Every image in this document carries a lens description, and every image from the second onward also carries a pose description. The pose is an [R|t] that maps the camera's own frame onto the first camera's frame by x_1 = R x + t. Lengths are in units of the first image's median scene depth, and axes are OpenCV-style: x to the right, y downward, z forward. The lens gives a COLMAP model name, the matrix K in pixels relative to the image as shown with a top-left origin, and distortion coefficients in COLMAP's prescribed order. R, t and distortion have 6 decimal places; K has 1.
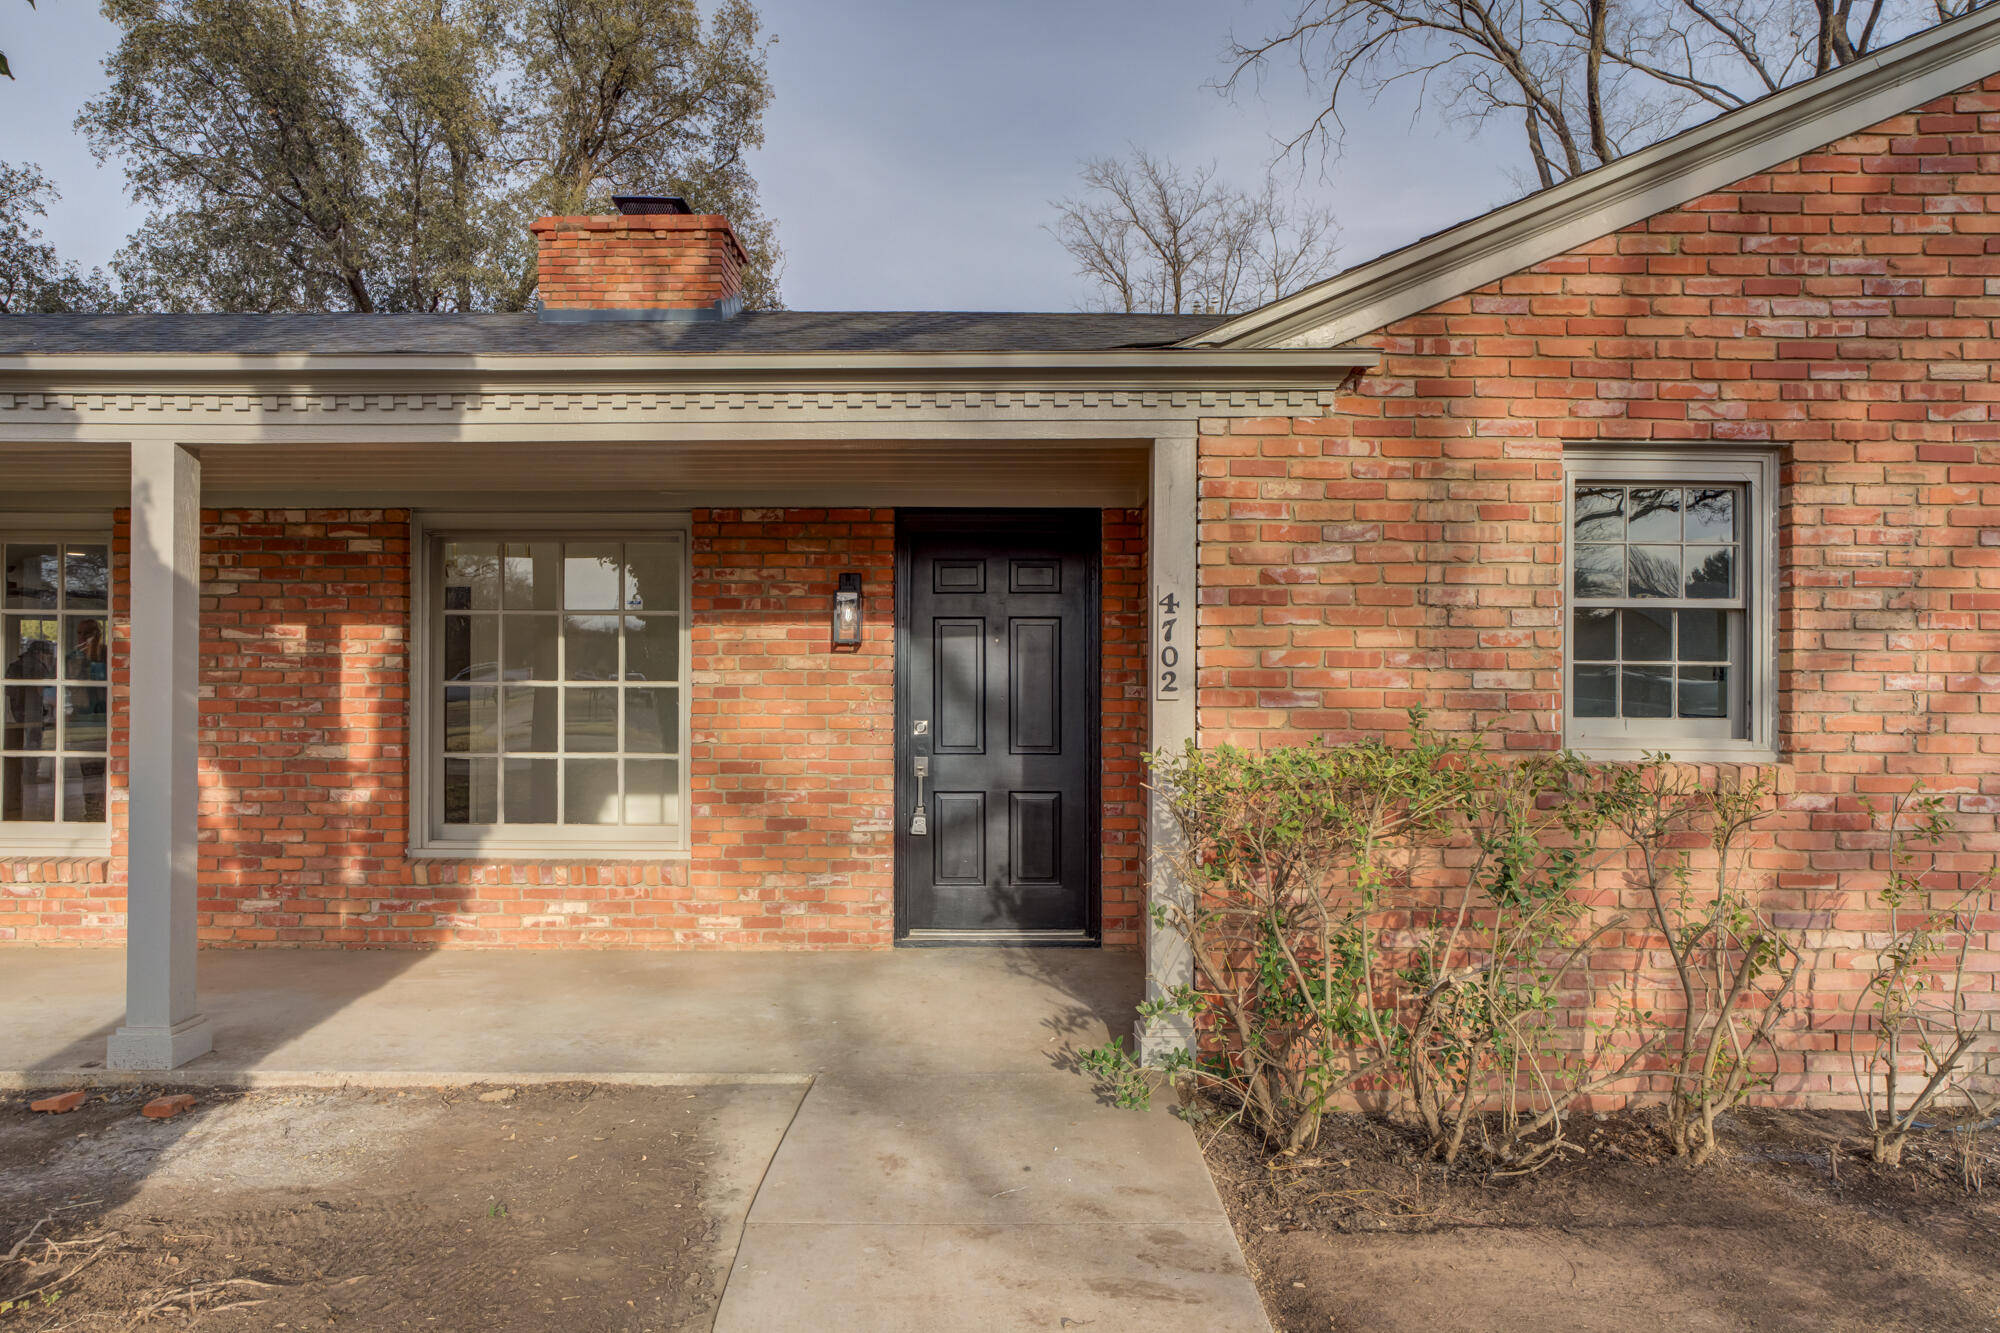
lens RADIAL K [[1288.2, 0, 1000.0], [0, 1288.2, 666.5], [0, 0, 1]] dist [-0.032946, 0.000361]
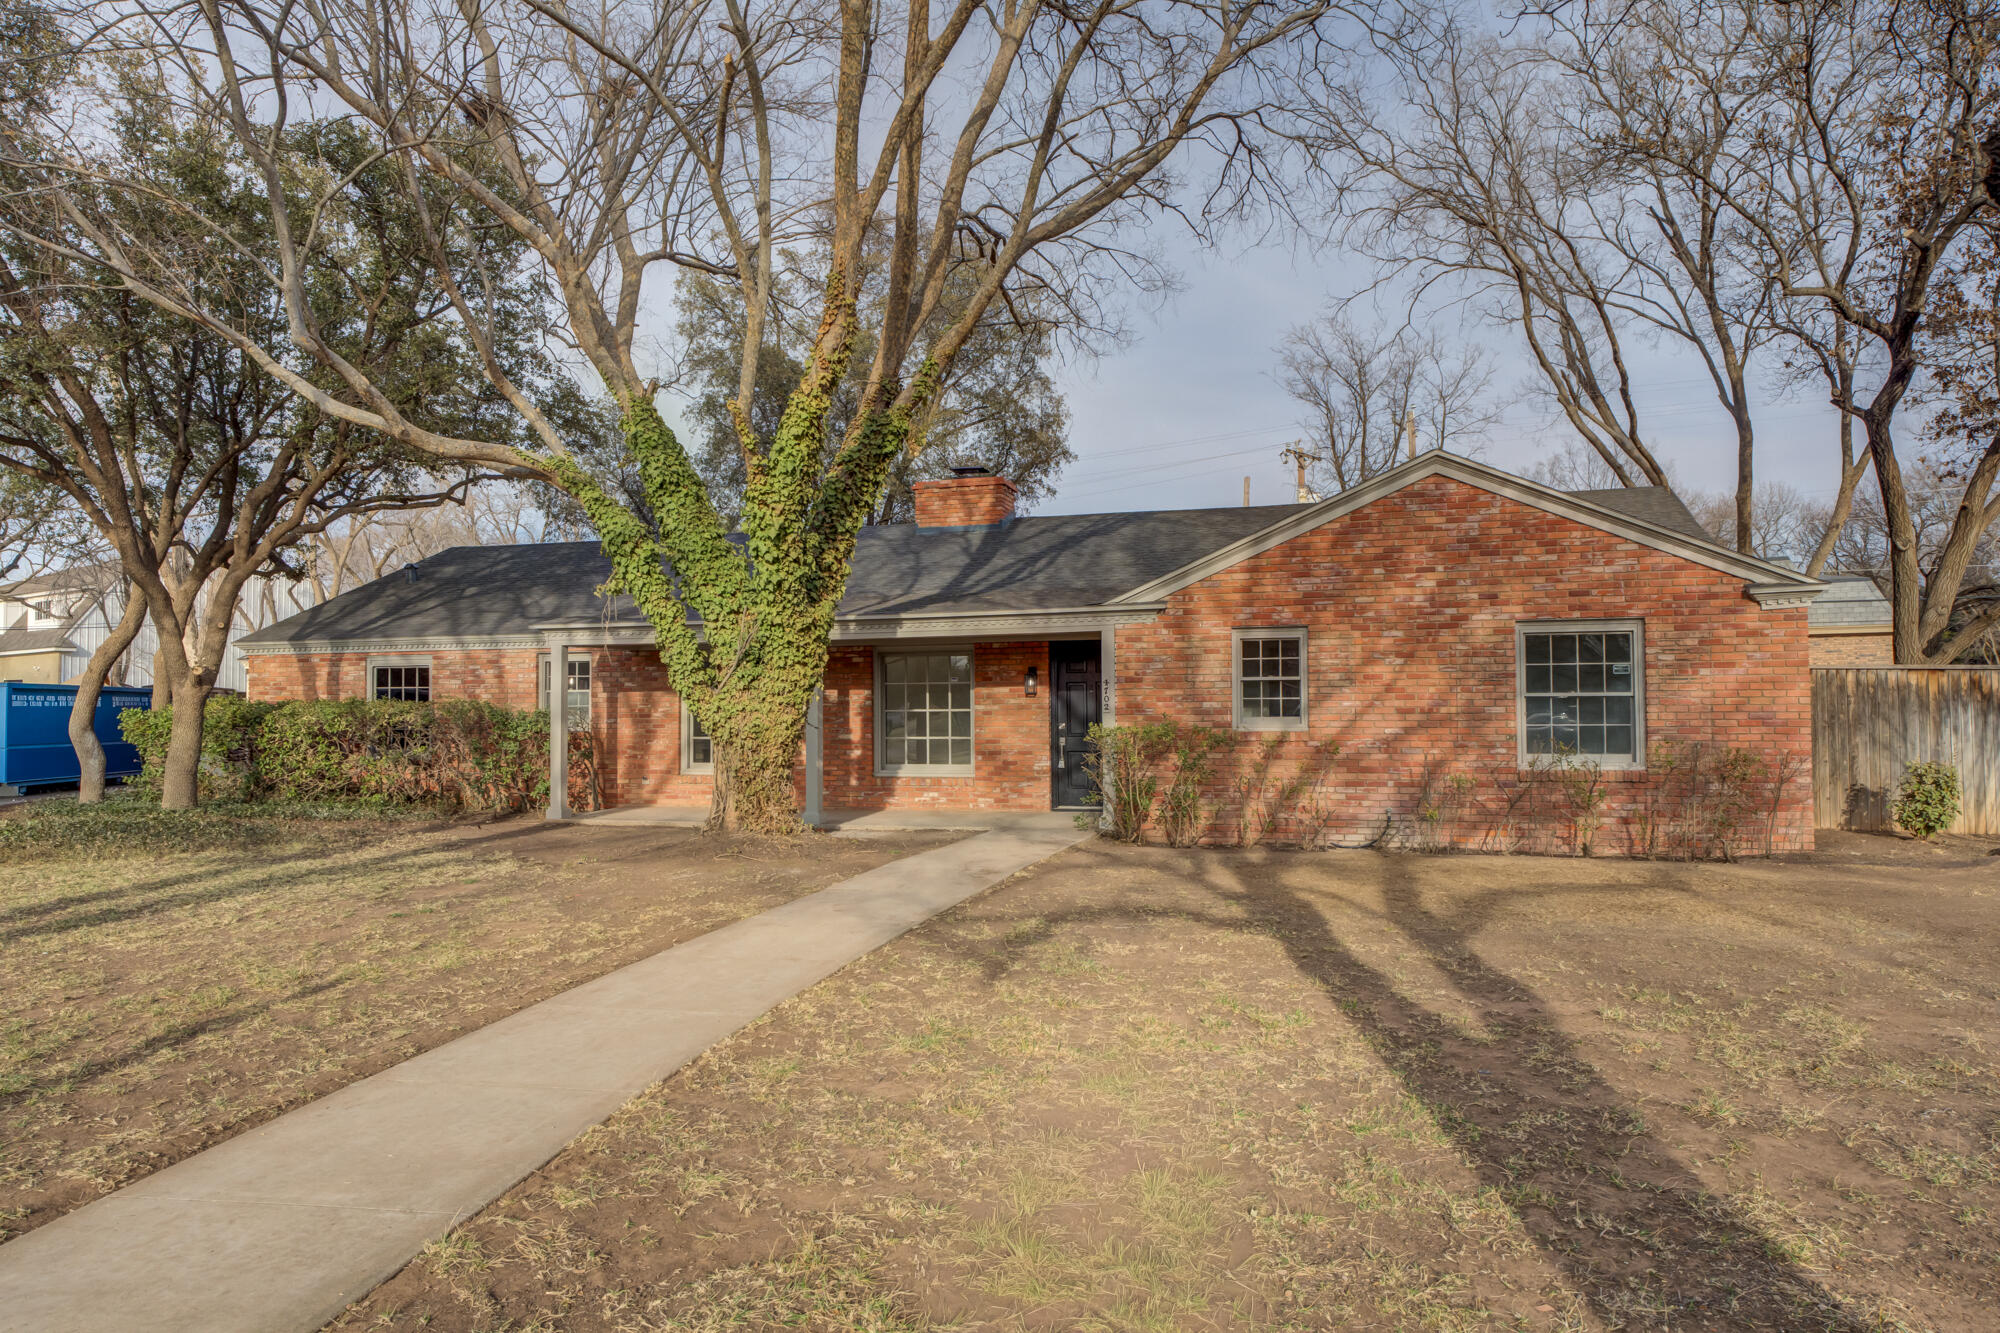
lens RADIAL K [[1288.2, 0, 1000.0], [0, 1288.2, 666.5], [0, 0, 1]] dist [-0.032946, 0.000361]
pose [[0.961590, -0.021162, -0.273674, 0.735124], [0.015111, 0.999593, -0.024199, -0.014982], [0.274074, 0.019134, 0.961518, -2.097221]]
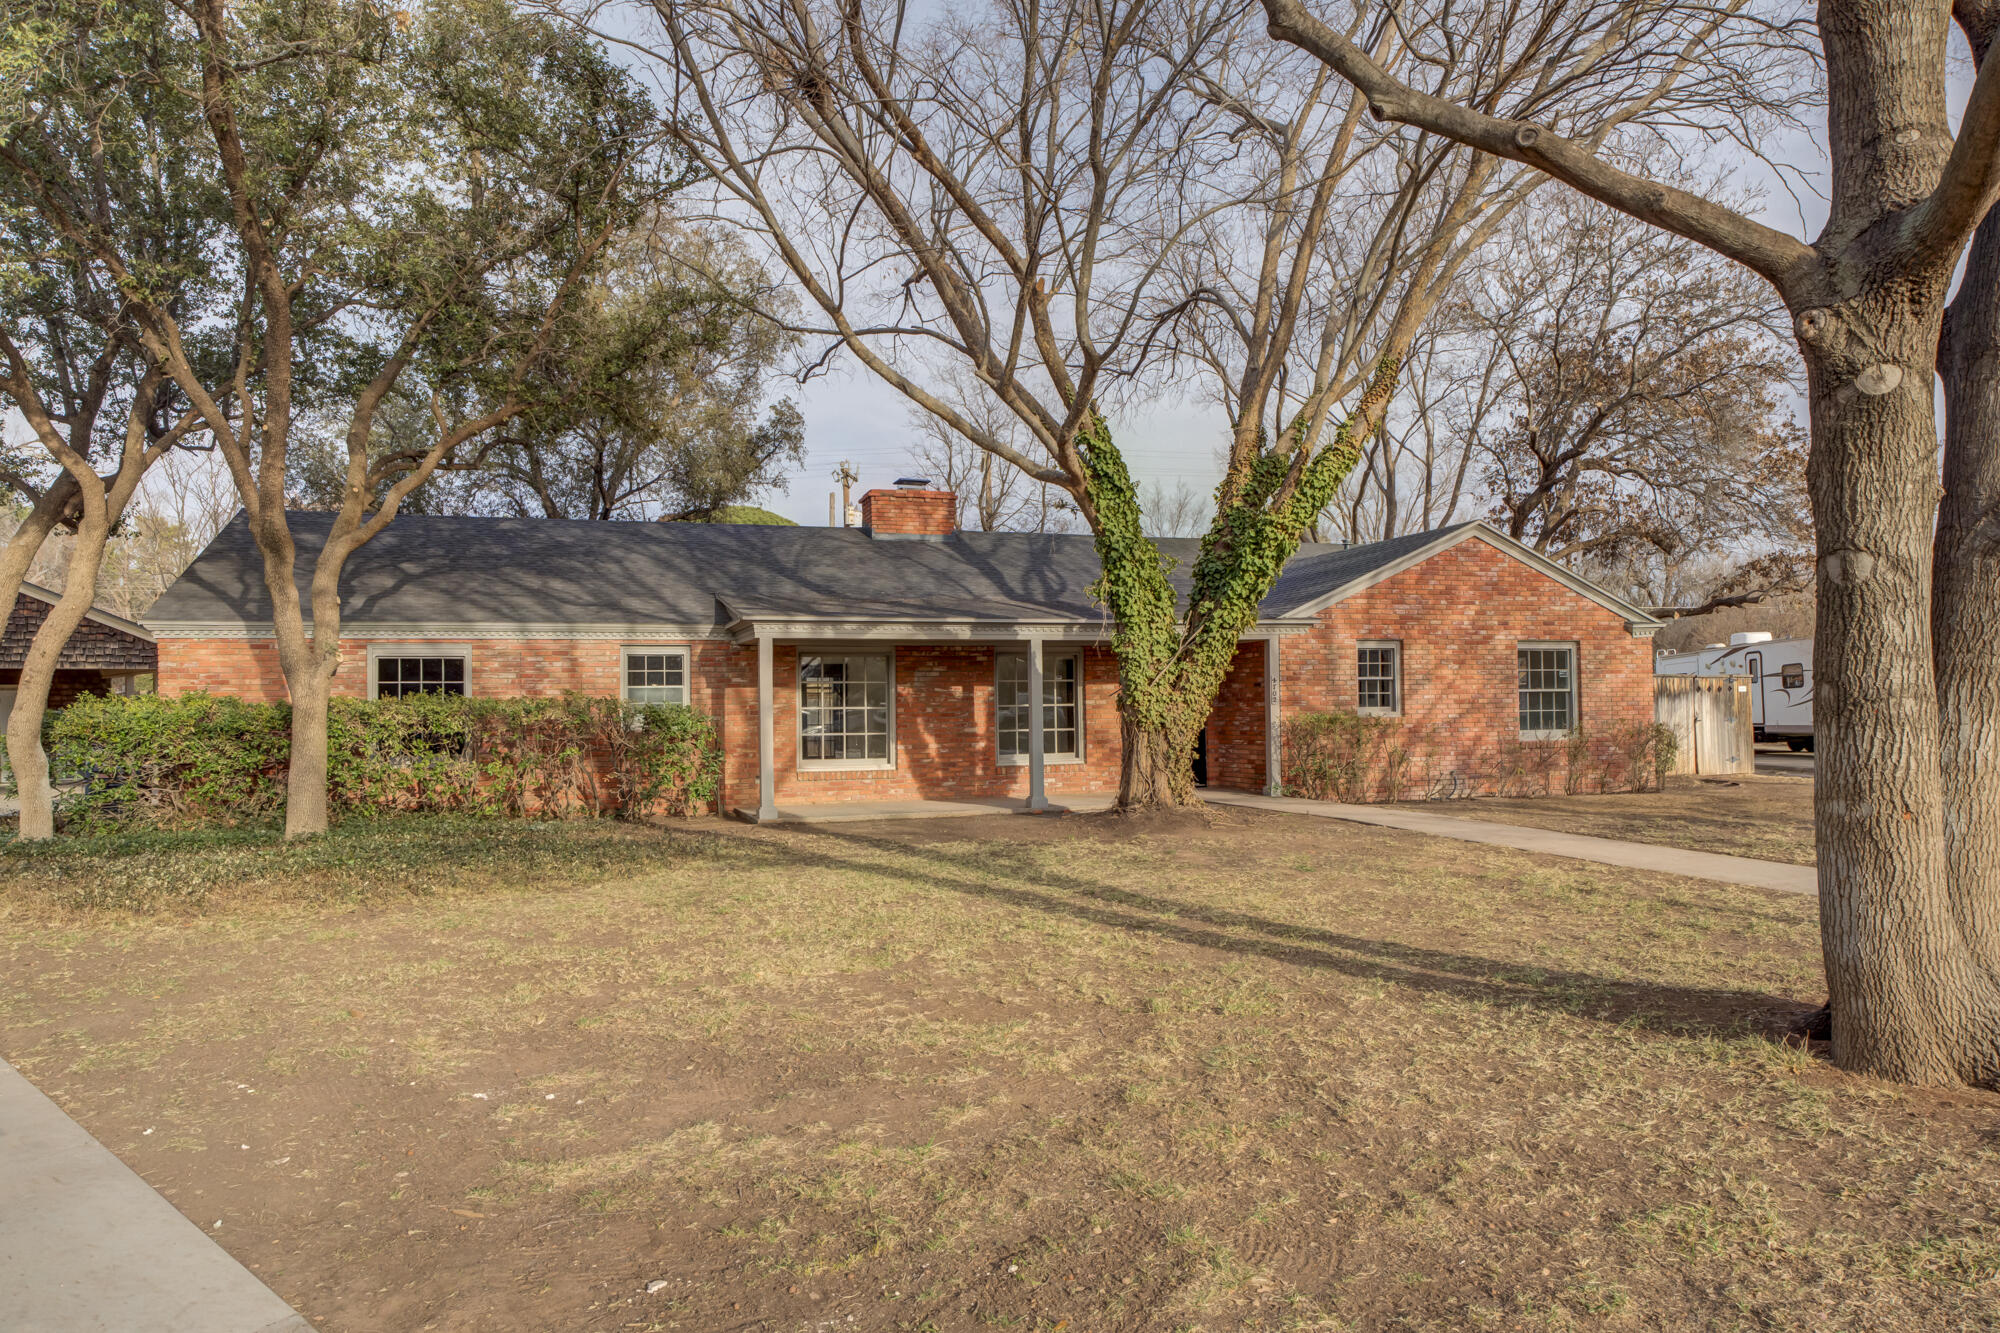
lens RADIAL K [[1288.2, 0, 1000.0], [0, 1288.2, 666.5], [0, 0, 1]] dist [-0.032946, 0.000361]
pose [[0.942597, -0.007097, 0.333858, -1.964810], [0.016494, 0.999543, -0.025320, -0.003604], [-0.333526, 0.029373, 0.942283, -2.444071]]
